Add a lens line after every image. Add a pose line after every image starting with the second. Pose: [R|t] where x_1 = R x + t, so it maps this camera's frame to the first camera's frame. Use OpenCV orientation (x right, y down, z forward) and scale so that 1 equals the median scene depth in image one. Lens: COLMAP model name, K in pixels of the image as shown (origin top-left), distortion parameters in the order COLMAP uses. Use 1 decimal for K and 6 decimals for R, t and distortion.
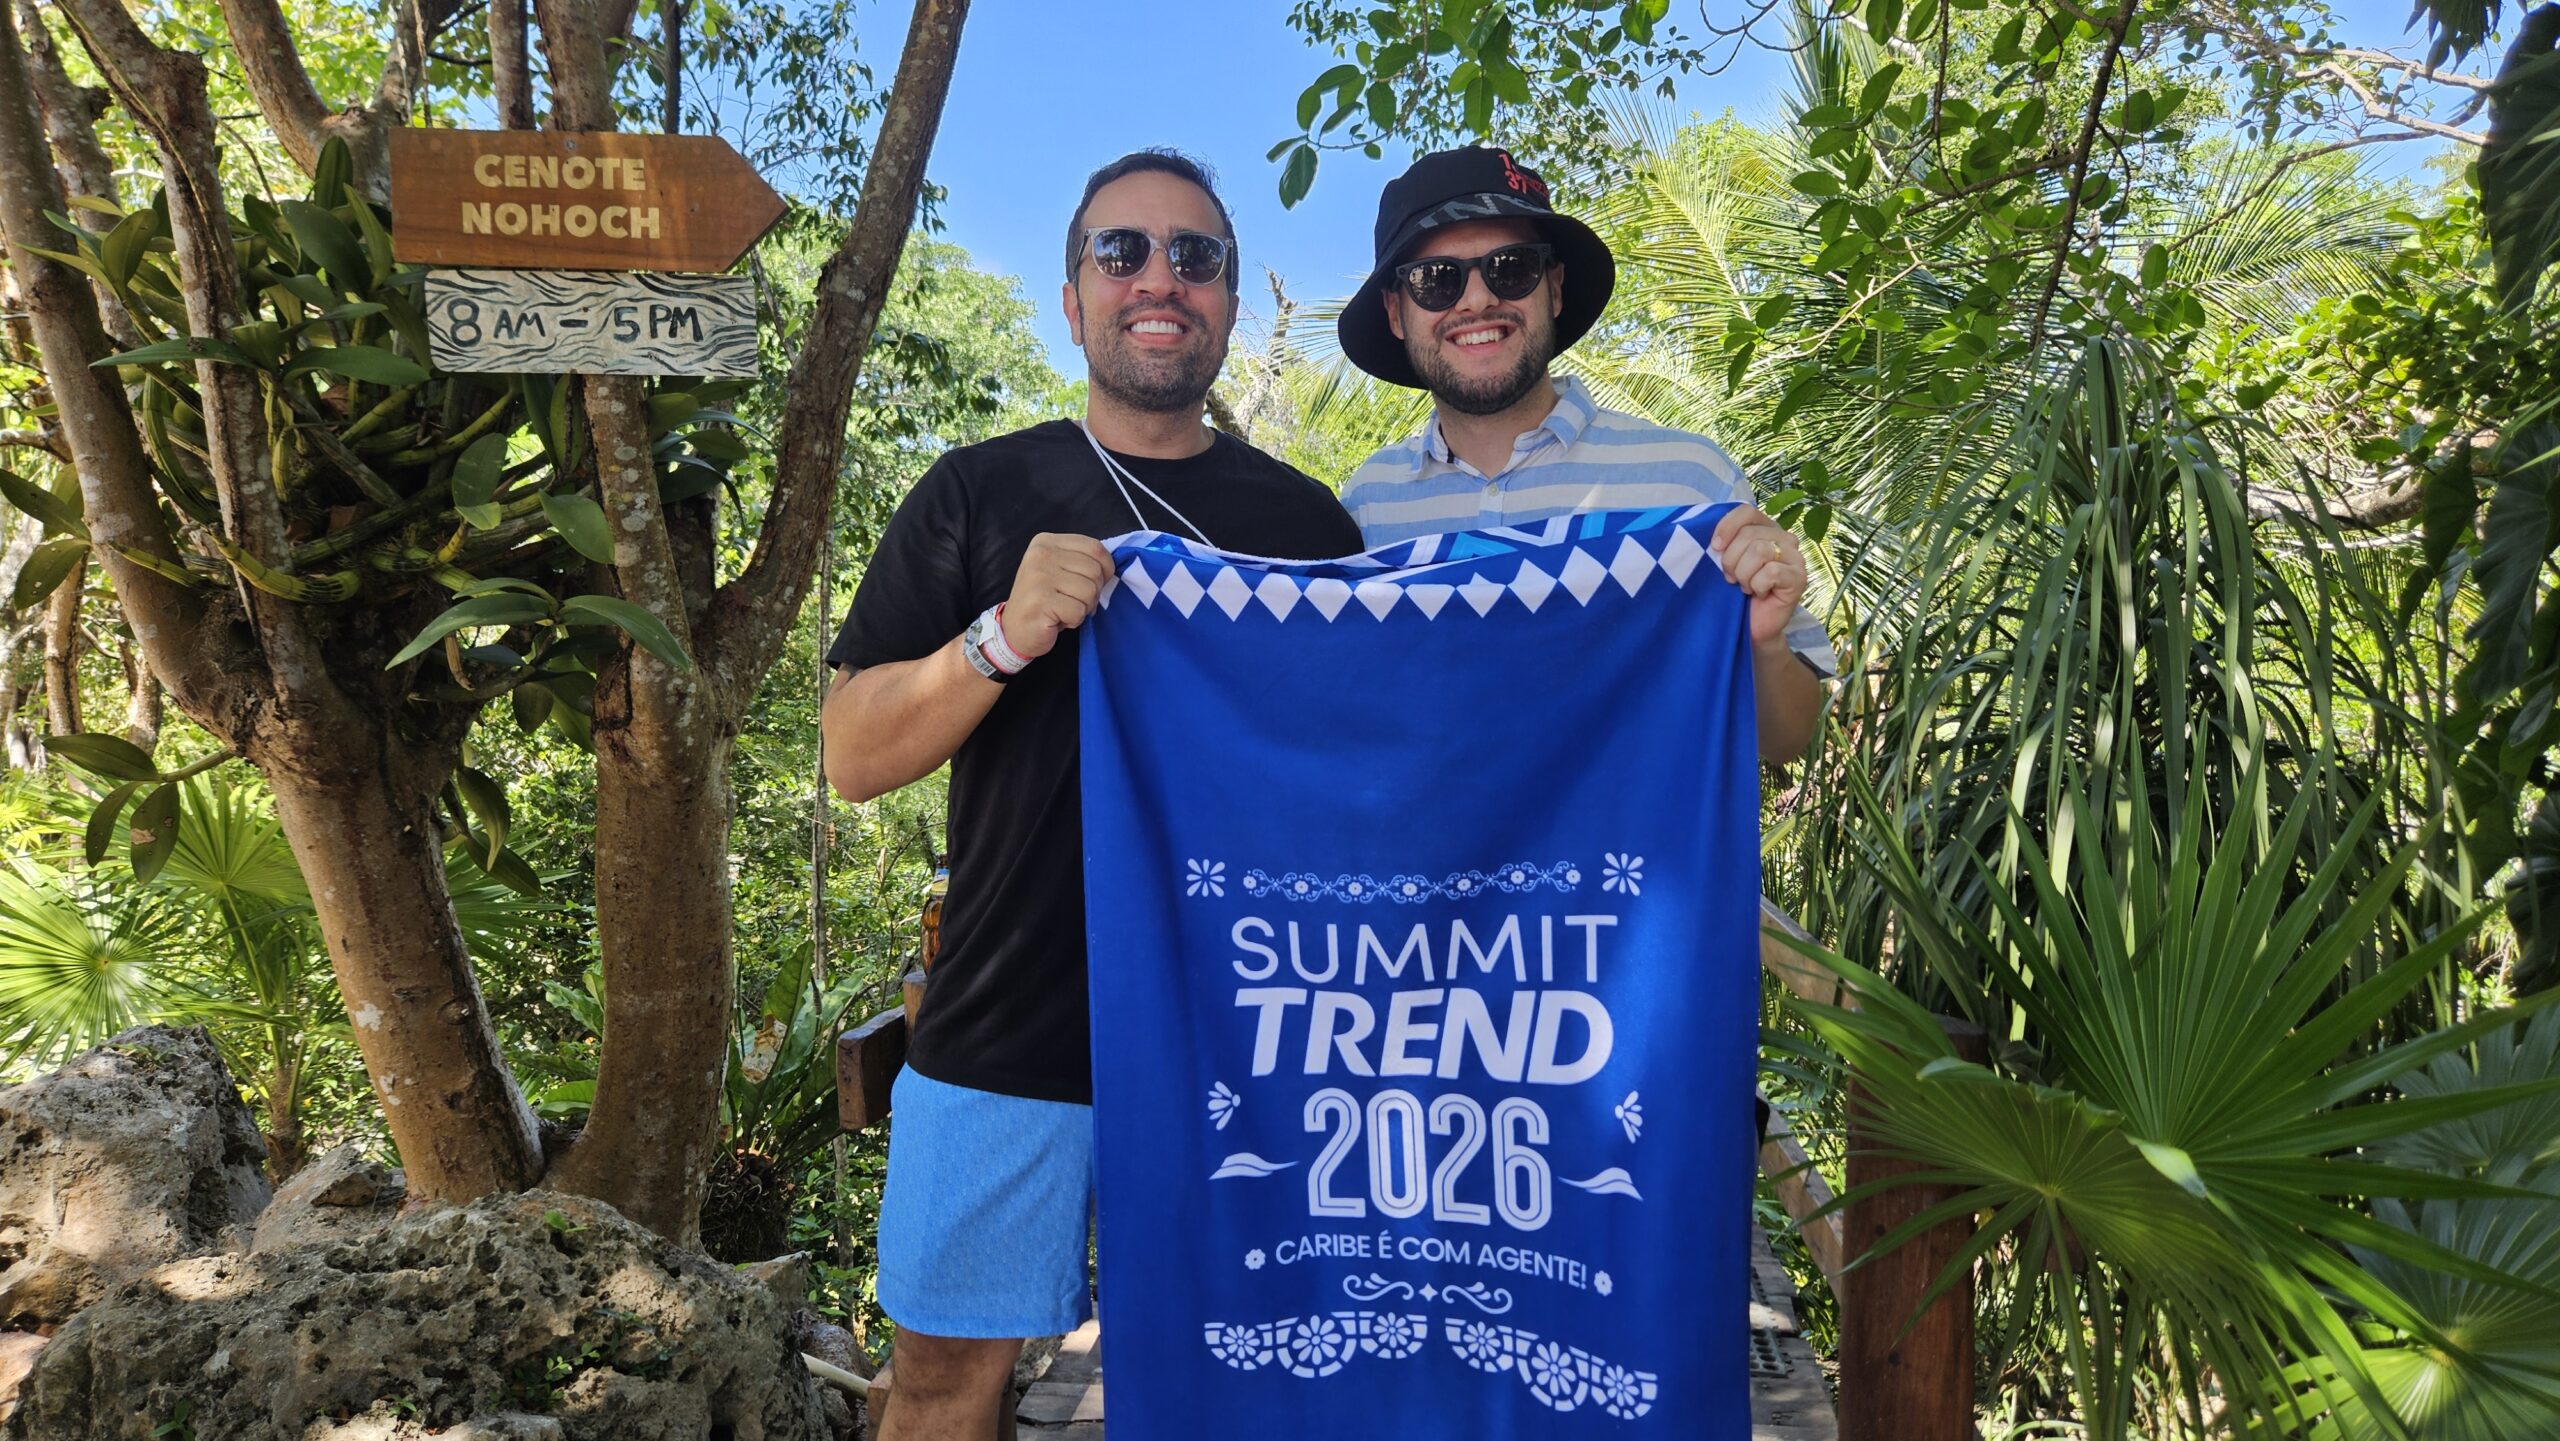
lens RADIAL K [[1687.0, 0, 1266.2], [0, 1687.0, 721.2], [0, 0, 1]] dist [0.041754, -0.026943]
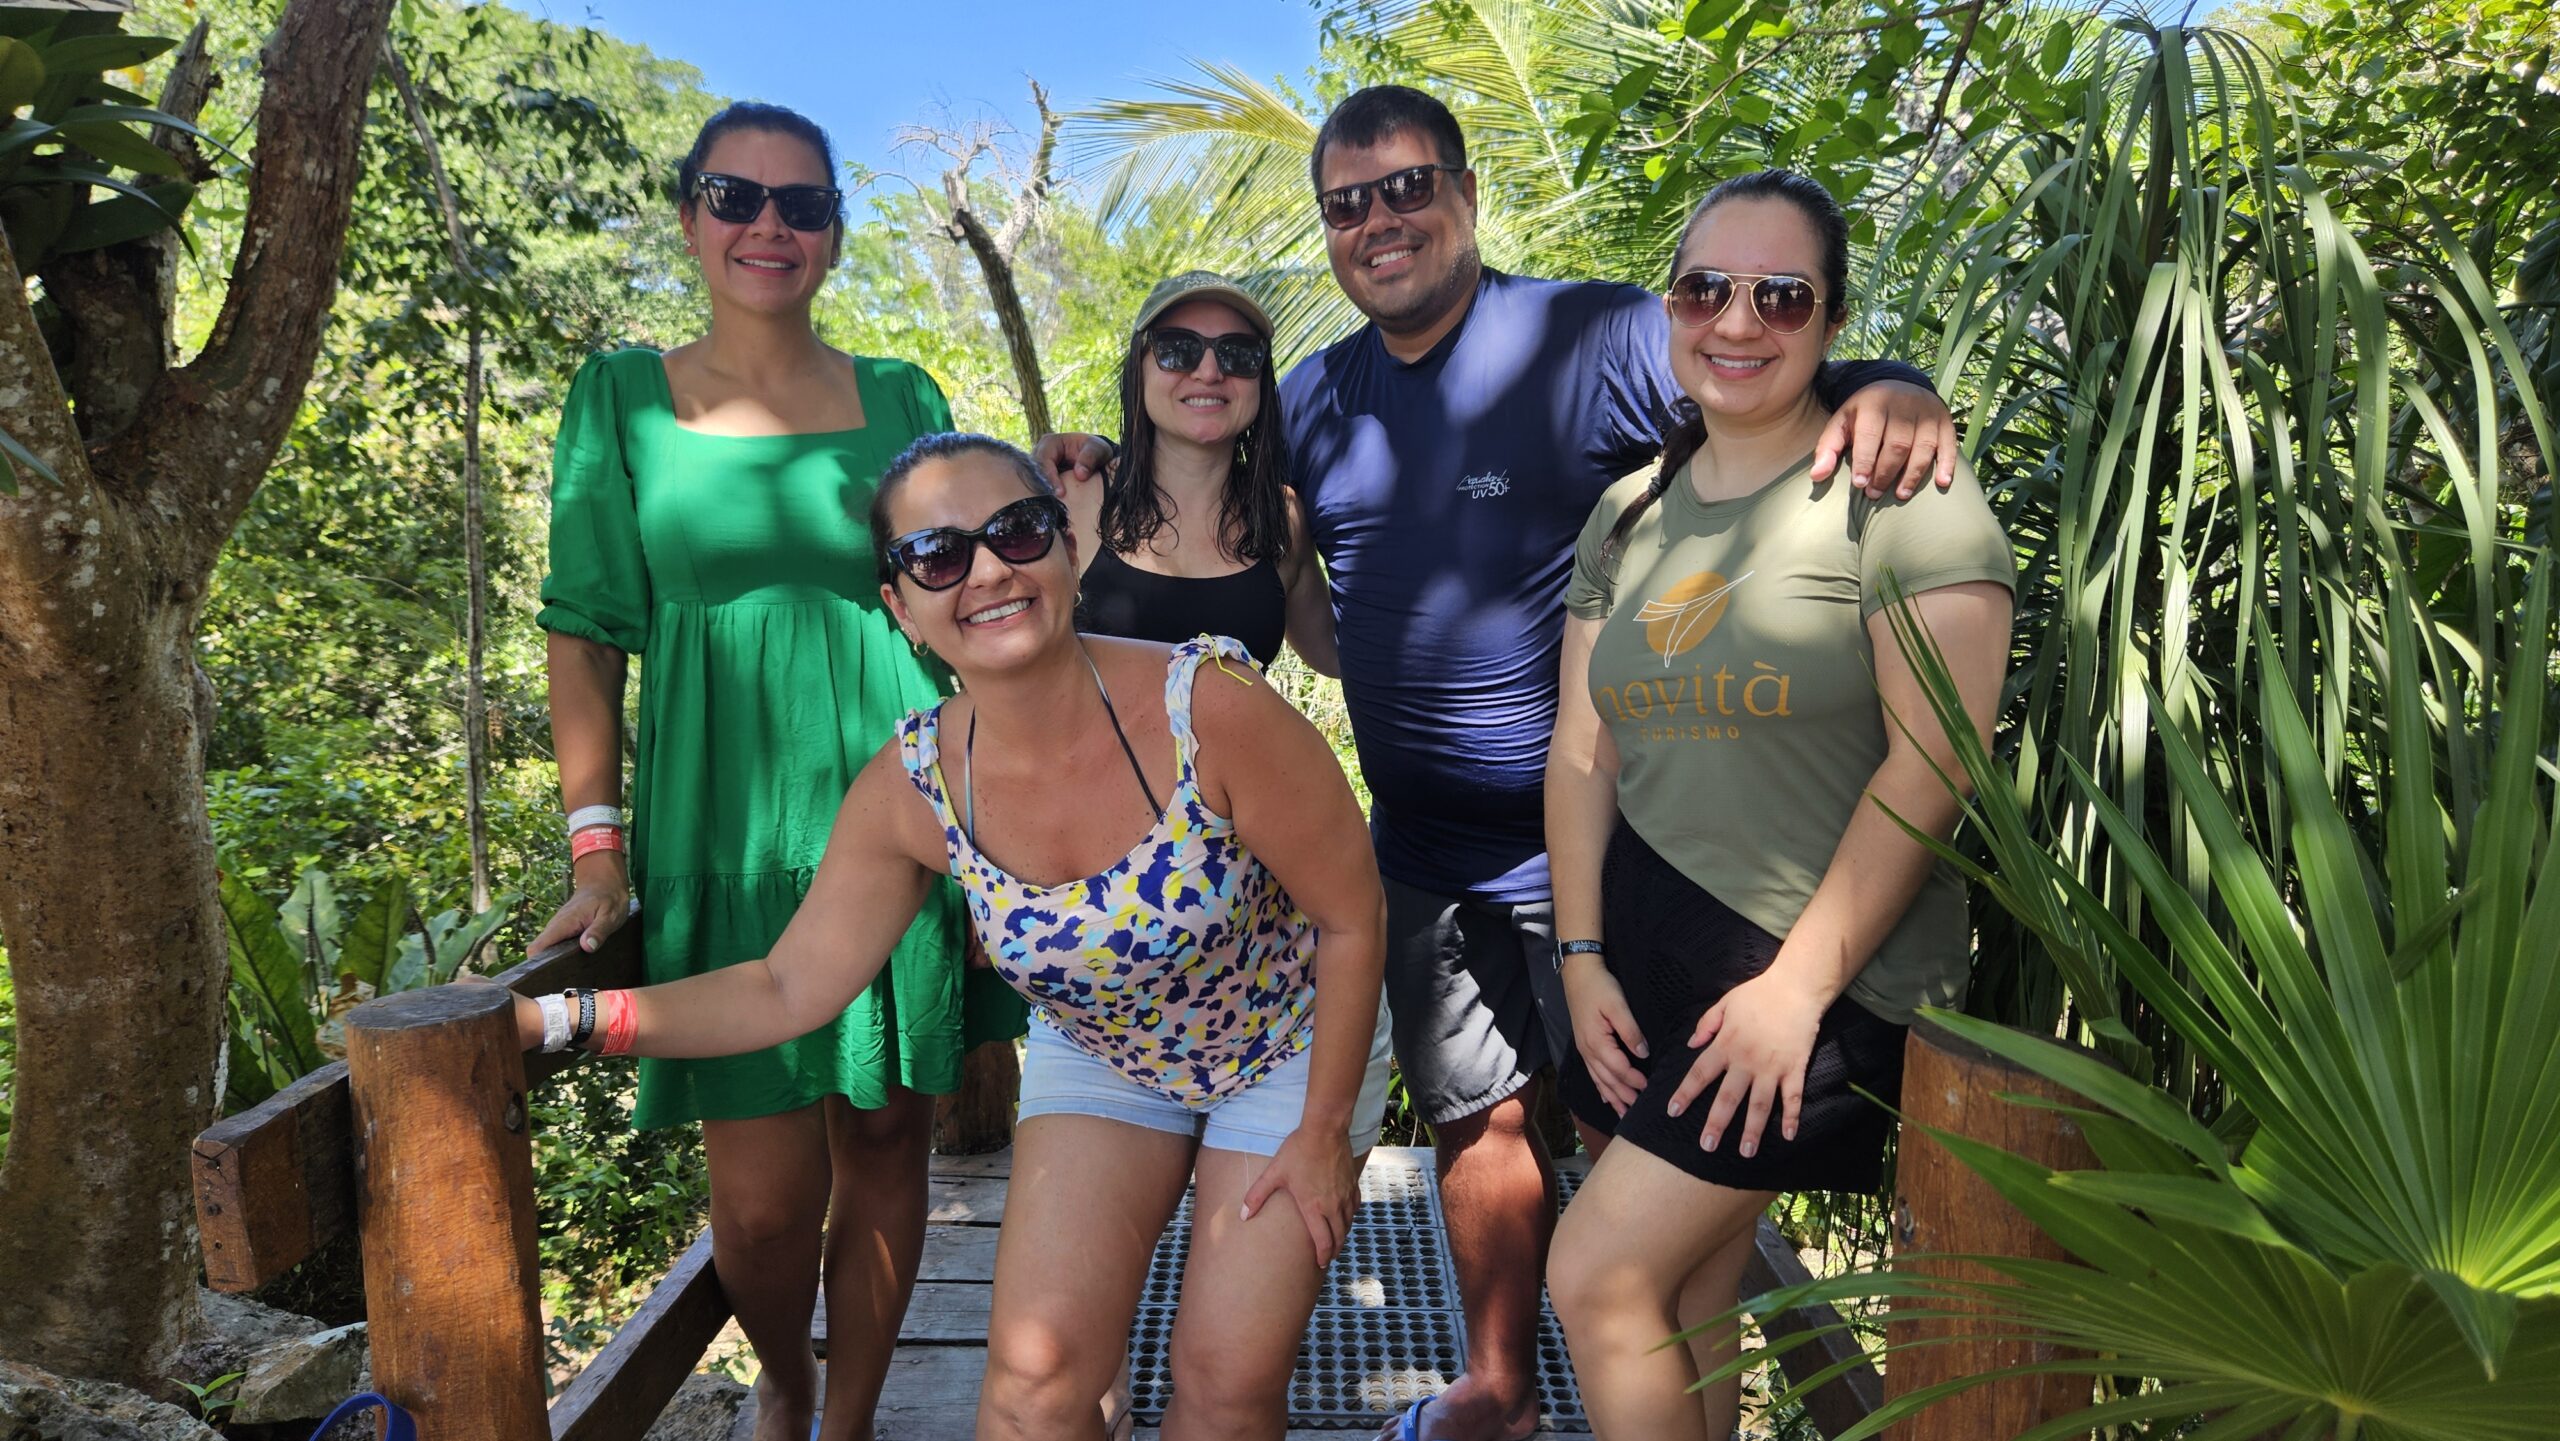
lens RADIAL K [[1721.4, 0, 1263.9], [0, 1721.4, 711.3], [0, 0, 1]] dist [-0.002319, -0.012278]
pose [[0.991817, -0.009693, 0.127302, 0.022967], [0.000476, 0.997388, 0.072234, 0.003729], [-0.127669, -0.071582, 0.989230, 0.313245]]
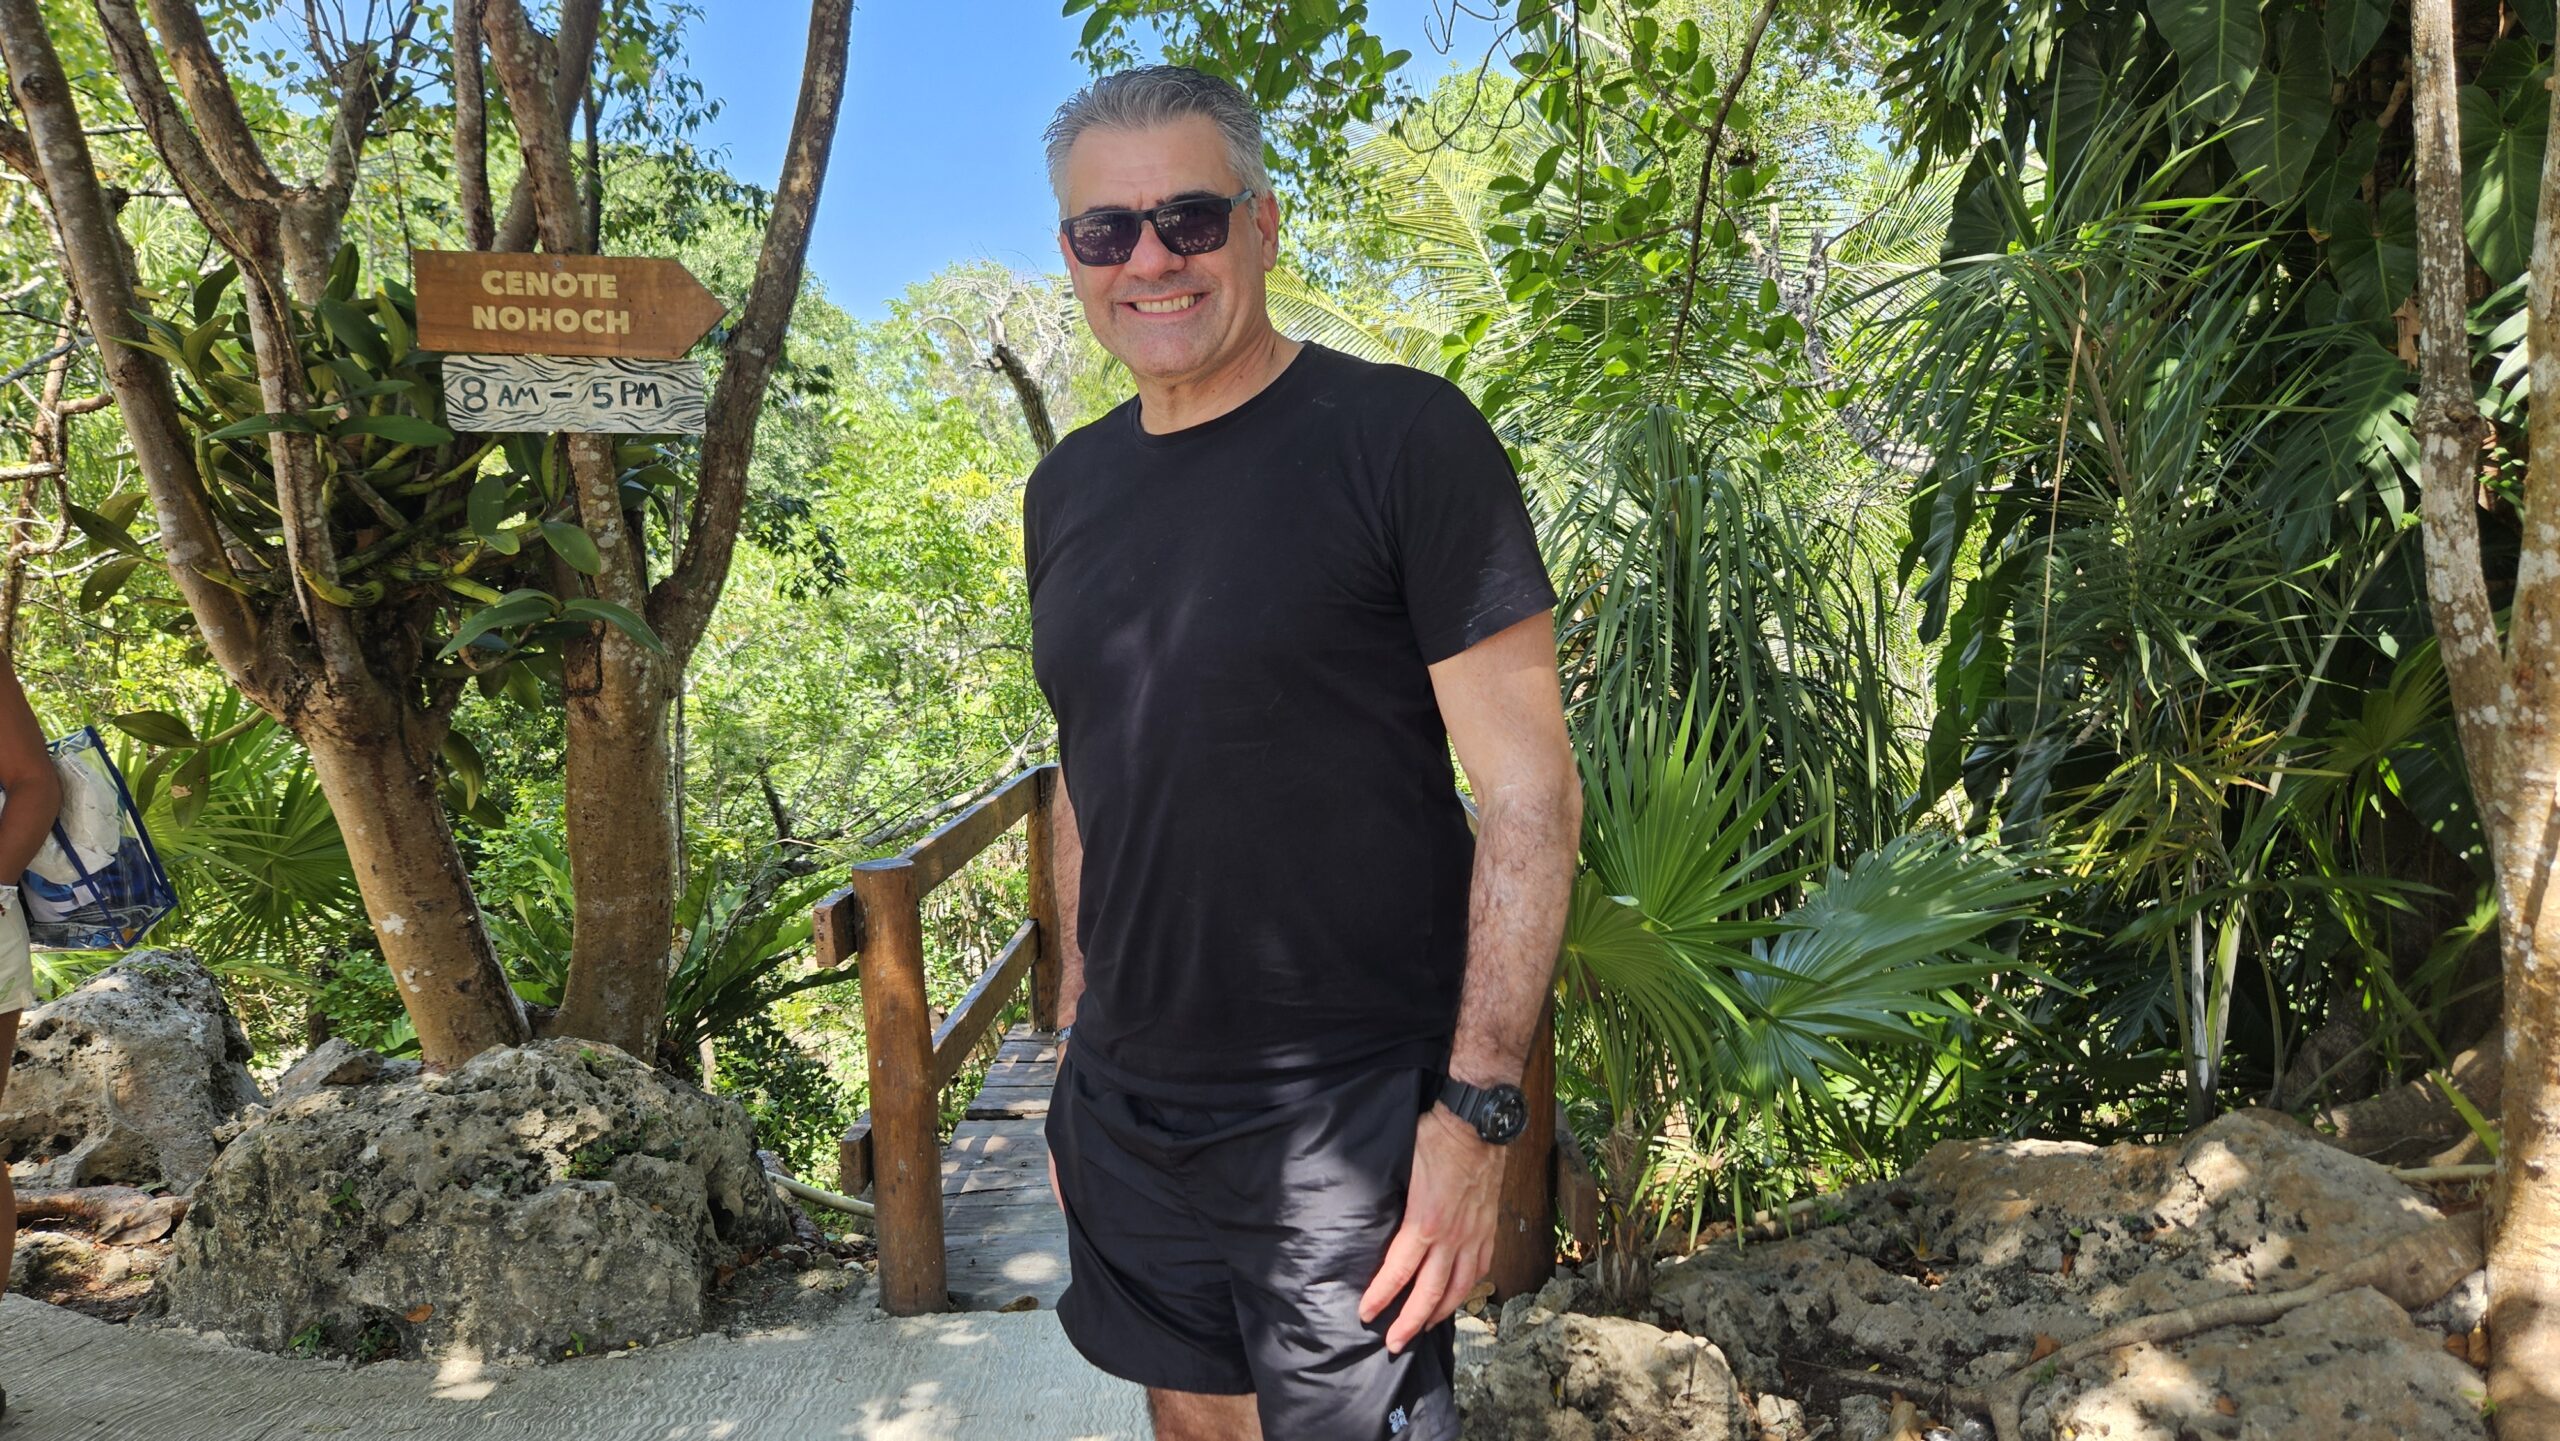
lens RADIAL K [[1661.2, 0, 1282.7], [0, 1661.2, 696.7], [0, 0, 1]] dist [0.044713, -0.040840]
pose [[0.991345, -0.027864, 0.128293, -0.020885], [0.023898, 0.999191, 0.032347, -0.025915], [-0.129091, -0.029002, 0.991209, -0.371063]]
